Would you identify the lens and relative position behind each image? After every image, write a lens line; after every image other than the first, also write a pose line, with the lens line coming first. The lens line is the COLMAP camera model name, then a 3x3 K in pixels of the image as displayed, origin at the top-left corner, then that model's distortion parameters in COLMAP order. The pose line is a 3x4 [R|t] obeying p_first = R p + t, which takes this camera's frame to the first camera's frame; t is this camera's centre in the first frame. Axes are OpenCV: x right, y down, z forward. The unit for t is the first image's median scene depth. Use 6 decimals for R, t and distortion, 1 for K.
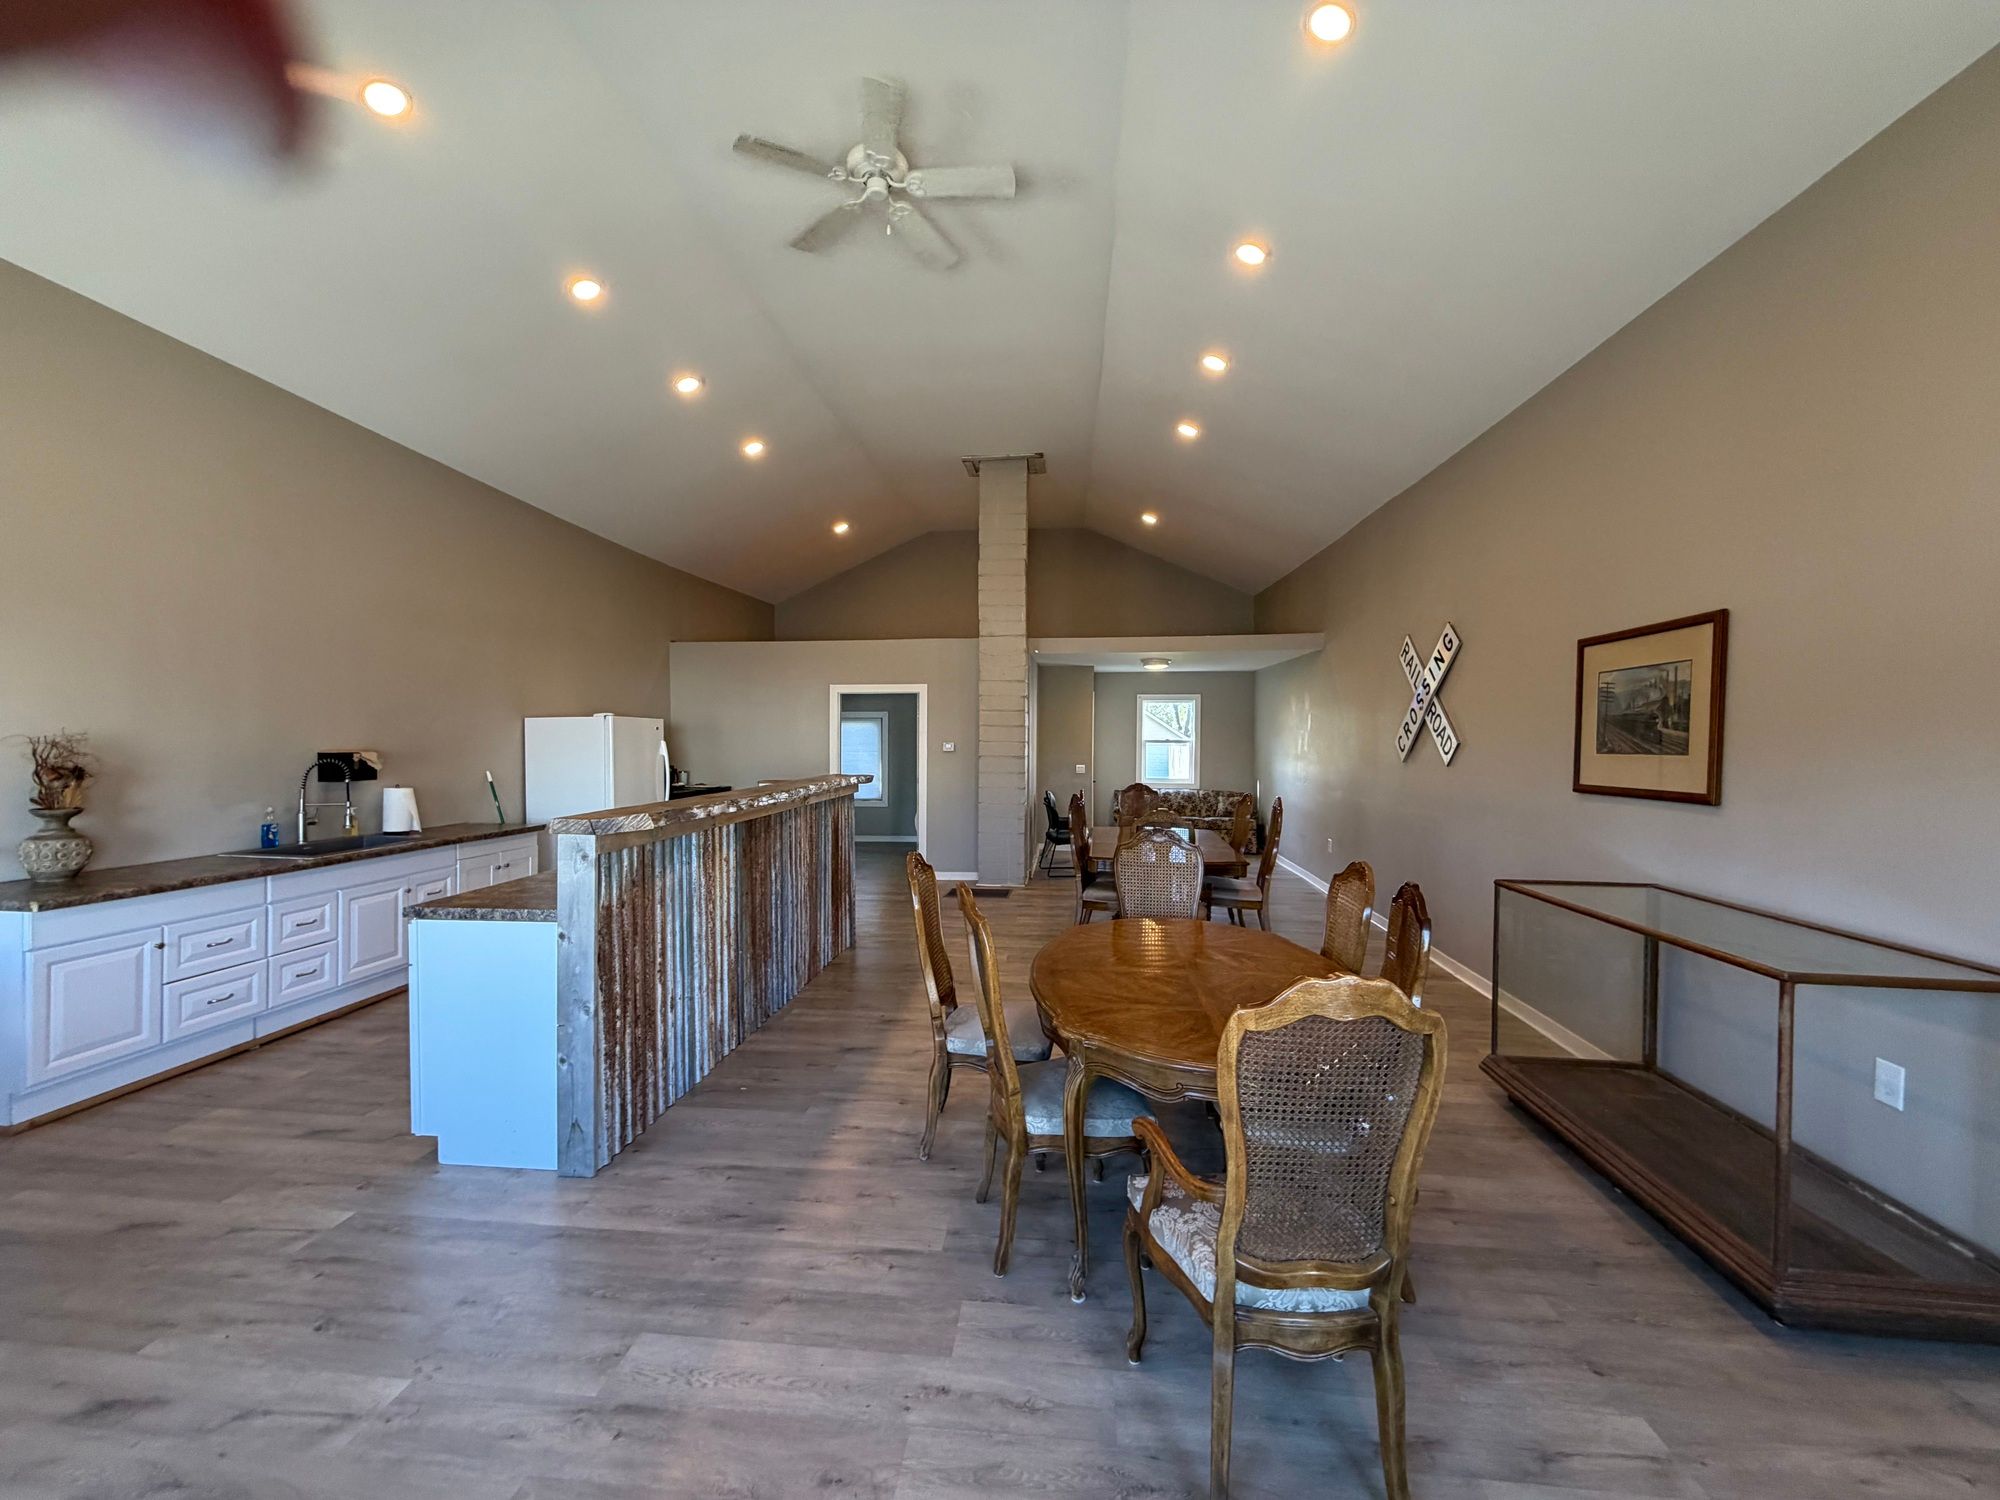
lens RADIAL K [[793.6, 0, 994.9], [0, 793.6, 751.6], [0, 0, 1]] dist [-0.000729, 0.000004]
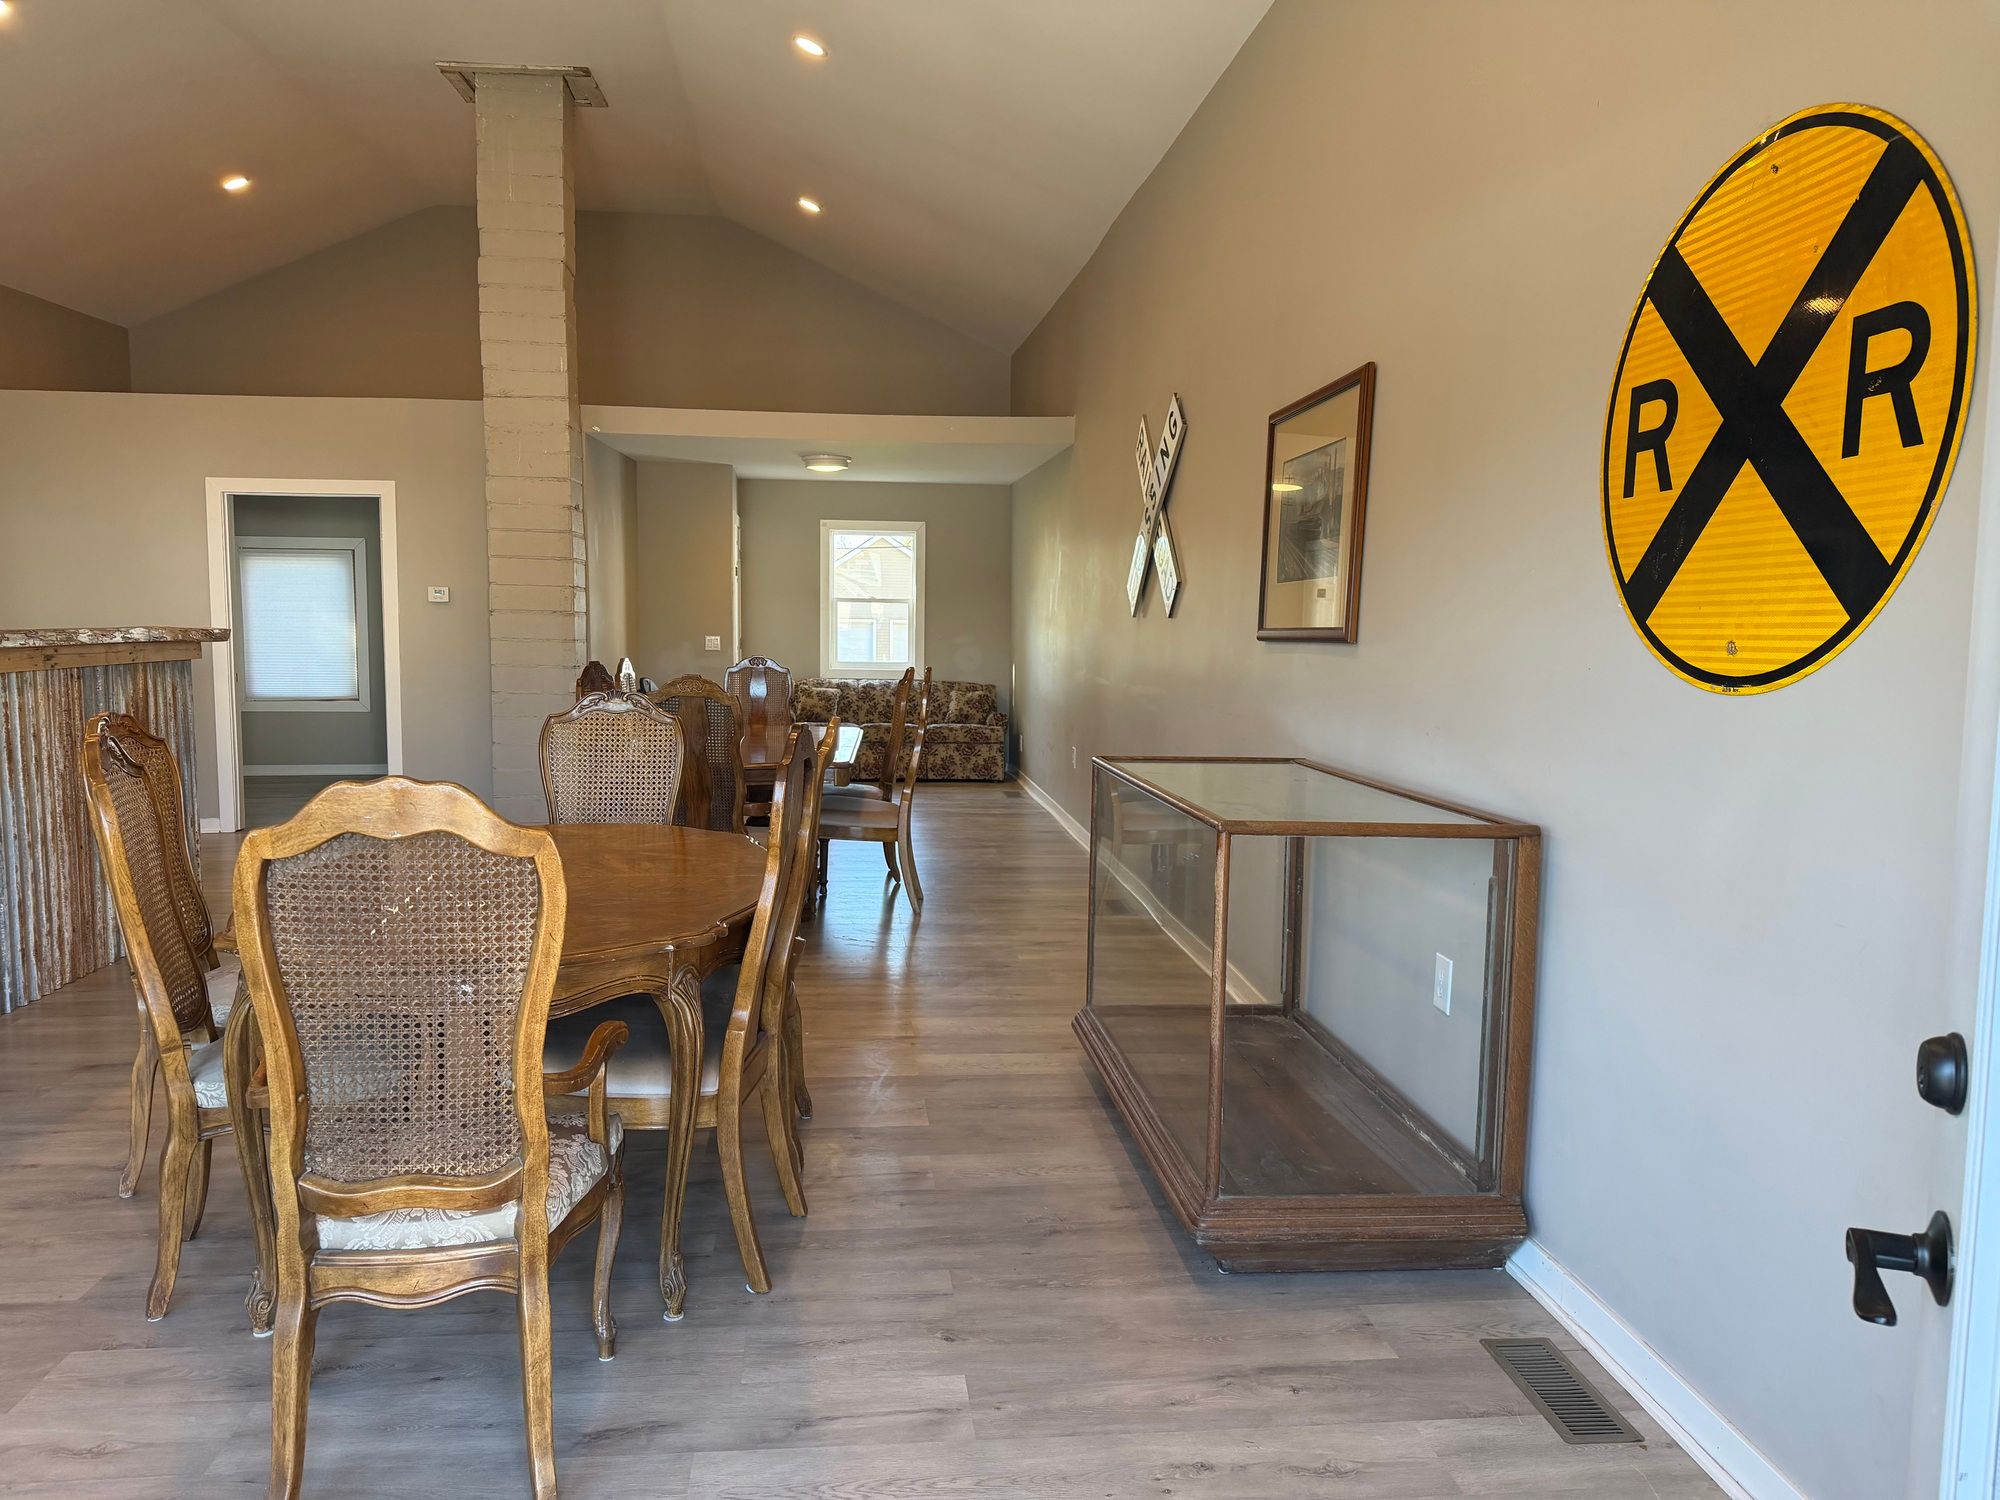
lens RADIAL K [[1383.5, 0, 990.9], [0, 1383.5, 758.2], [0, 0, 1]] dist [0.108480, -0.147028]
pose [[0.978777, -0.012864, 0.204525, 0.304046], [-0.004290, 0.996523, 0.083206, 0.063968], [-0.204884, -0.082318, 0.975319, -0.166064]]
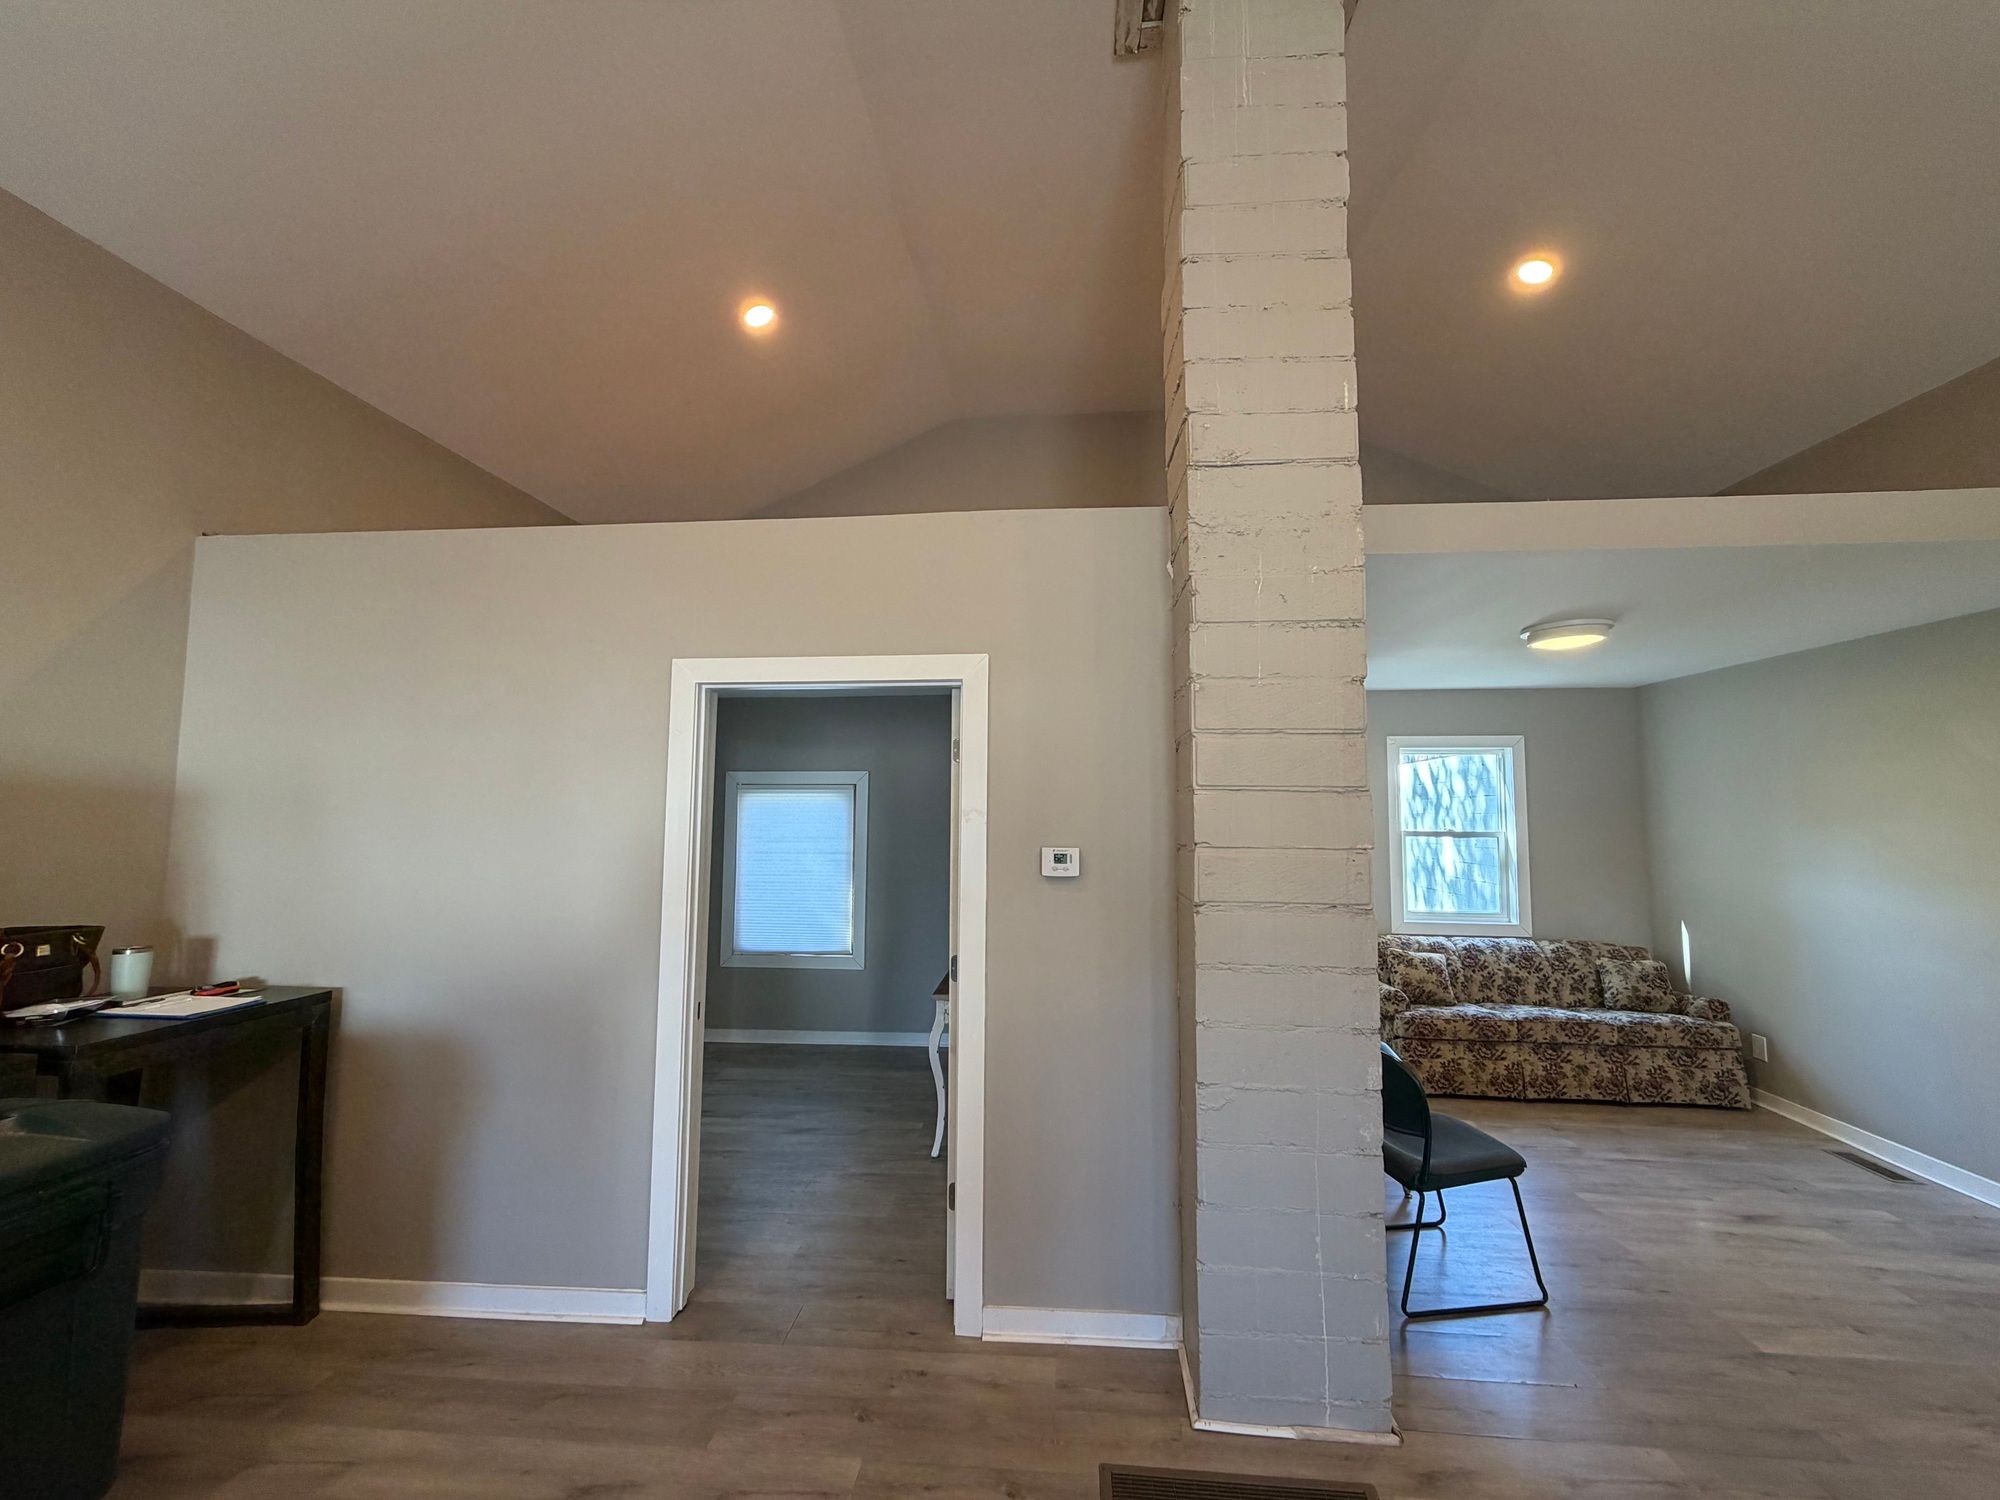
lens RADIAL K [[795.1, 0, 994.5], [0, 795.1, 751.7], [0, 0, 1]] dist [-0.000419, 0.000155]
pose [[0.999884, 0.003783, 0.014775, -0.220705], [-0.002249, 0.994730, -0.102504, -0.041514], [-0.015085, 0.102459, 0.994623, 1.777761]]
